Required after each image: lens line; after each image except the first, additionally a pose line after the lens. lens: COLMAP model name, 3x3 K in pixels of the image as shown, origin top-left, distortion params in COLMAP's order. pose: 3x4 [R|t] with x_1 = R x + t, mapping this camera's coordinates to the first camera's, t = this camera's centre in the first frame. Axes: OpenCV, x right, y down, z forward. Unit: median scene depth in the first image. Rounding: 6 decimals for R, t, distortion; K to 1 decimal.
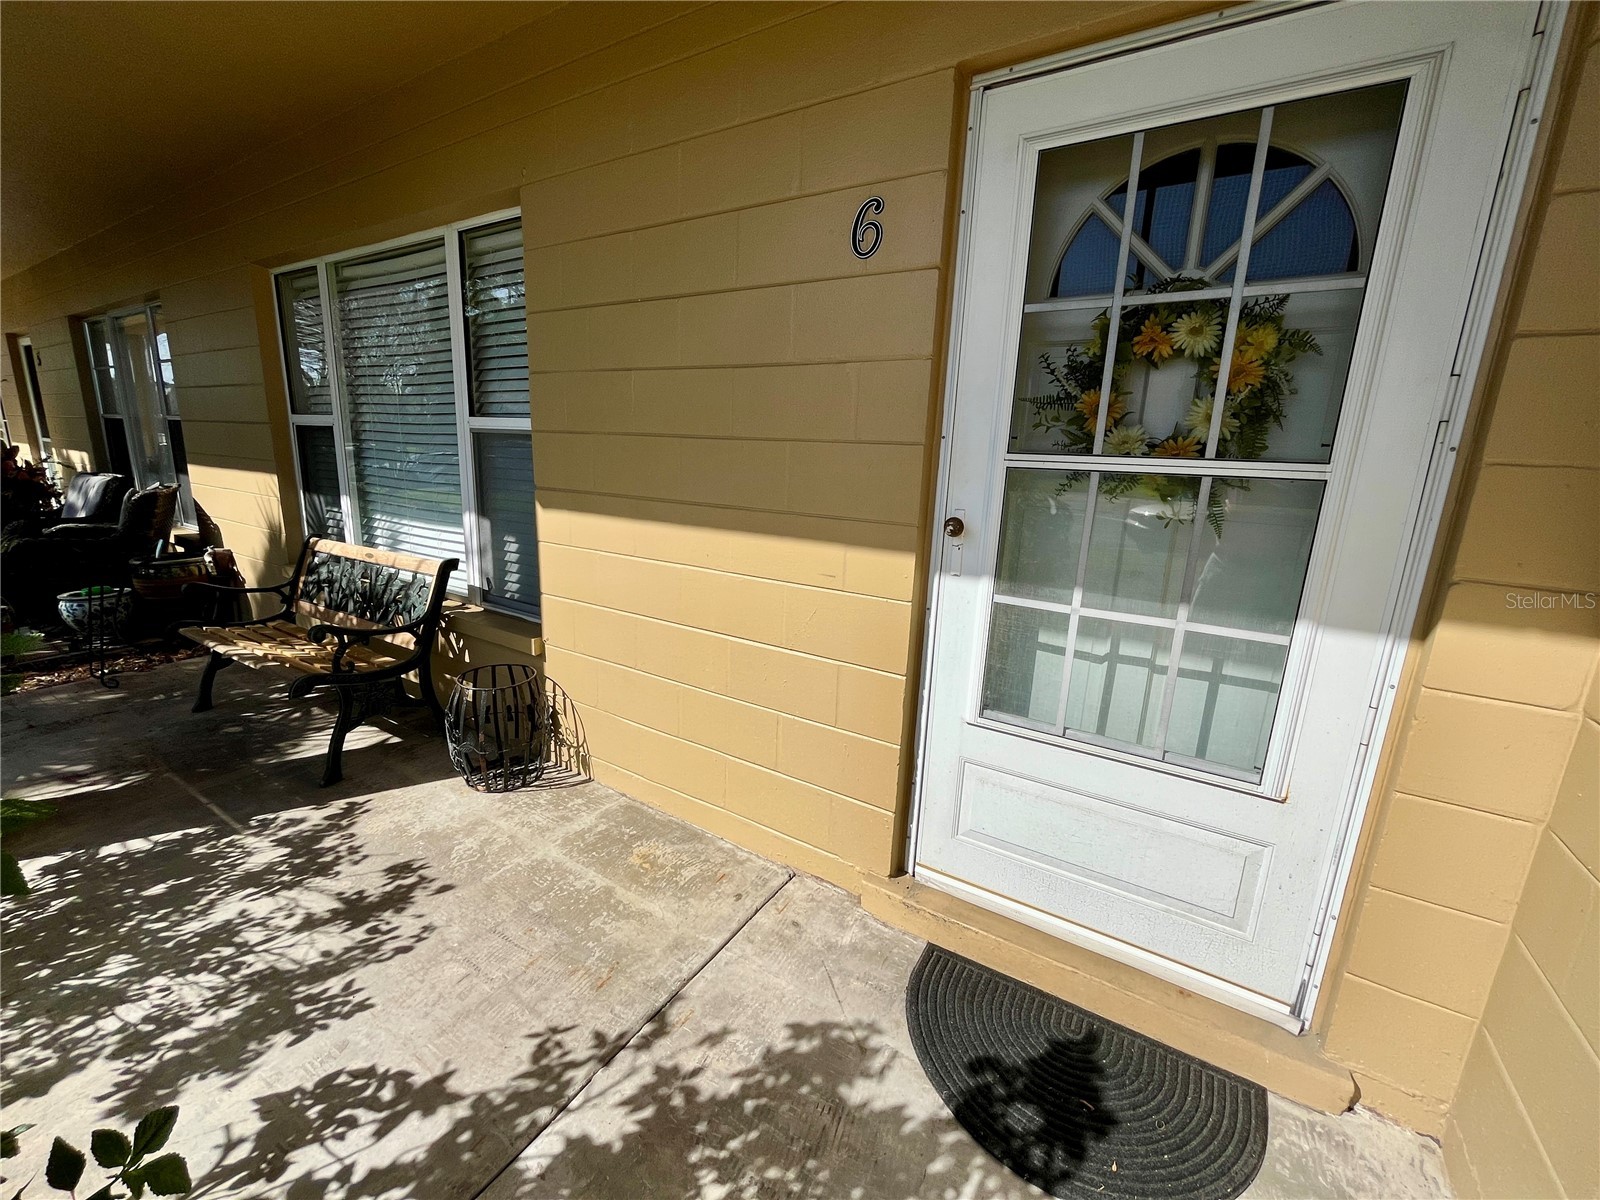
lens RADIAL K [[645.5, 0, 798.4], [0, 645.5, 597.1], [0, 0, 1]] dist [-0.005333, -0.000105]
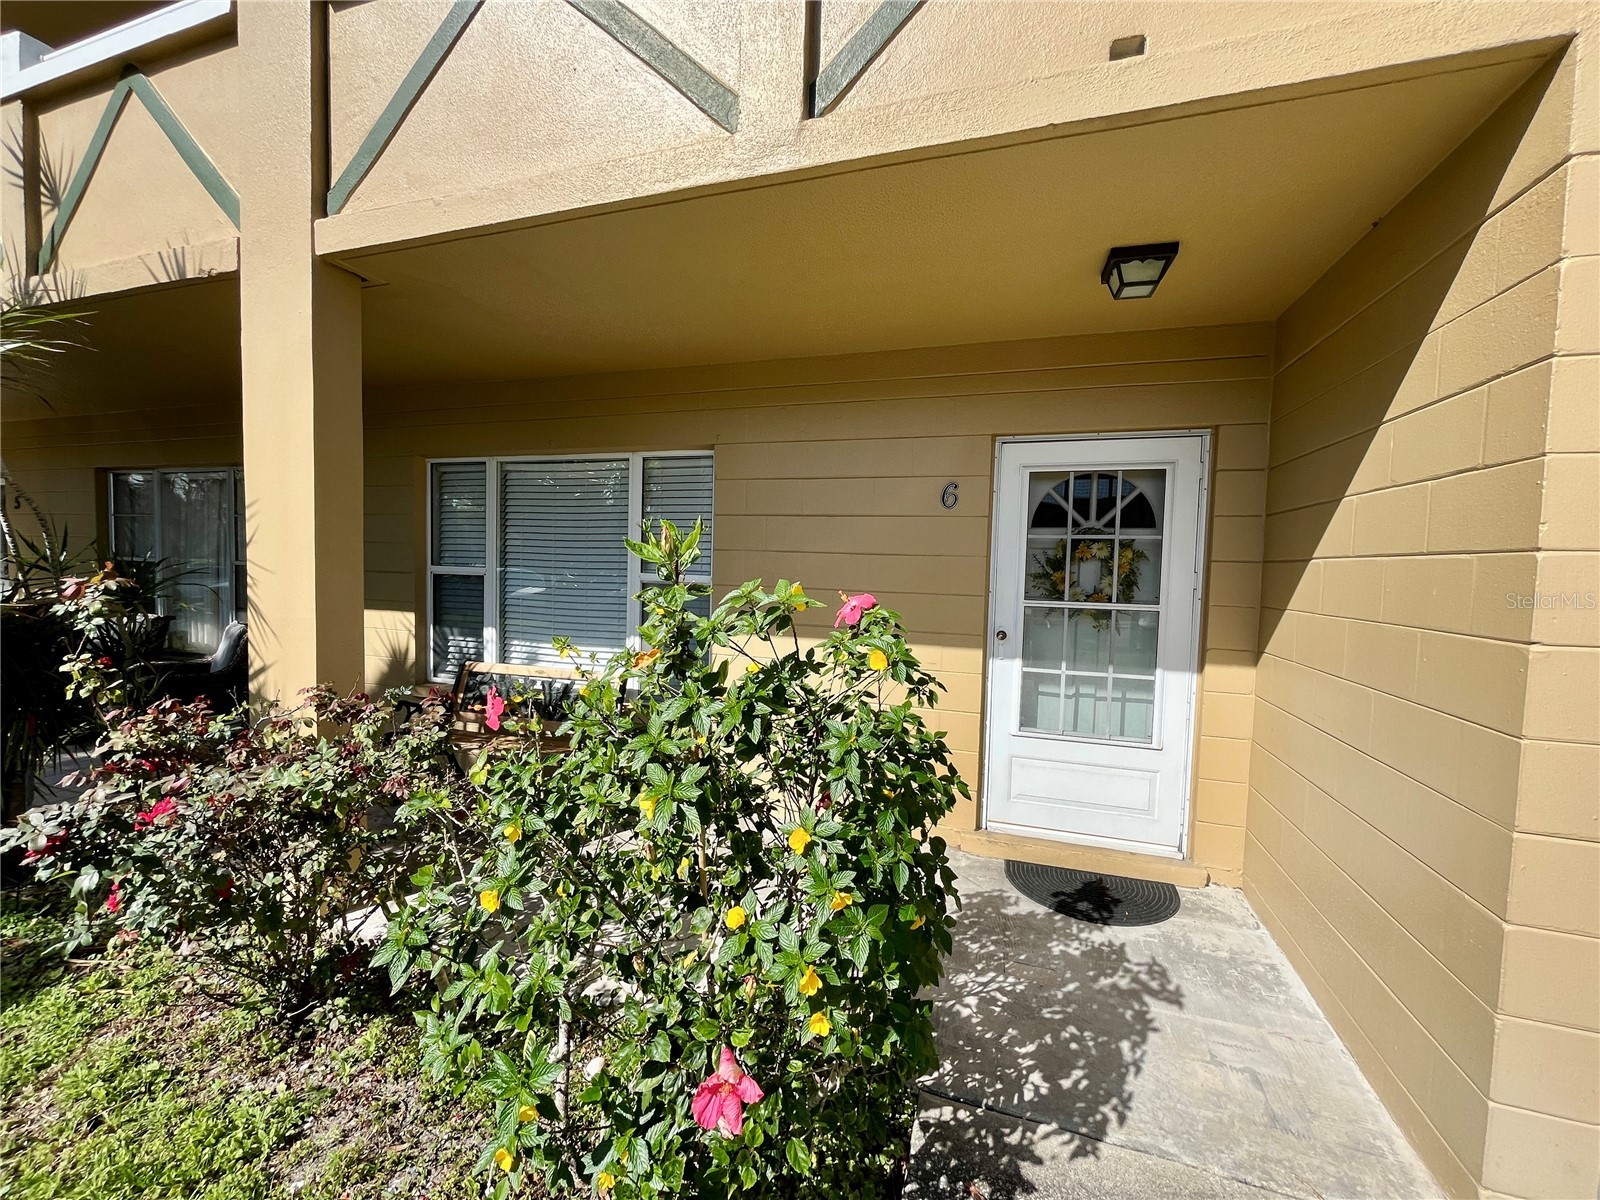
lens RADIAL K [[645.5, 0, 798.4], [0, 645.5, 597.1], [0, 0, 1]] dist [-0.005333, -0.000105]
pose [[0.971917, -0.028346, 0.233610, -0.963451], [0.065320, 0.986205, -0.152095, 0.045610], [-0.226076, 0.163083, 0.960361, -0.940501]]
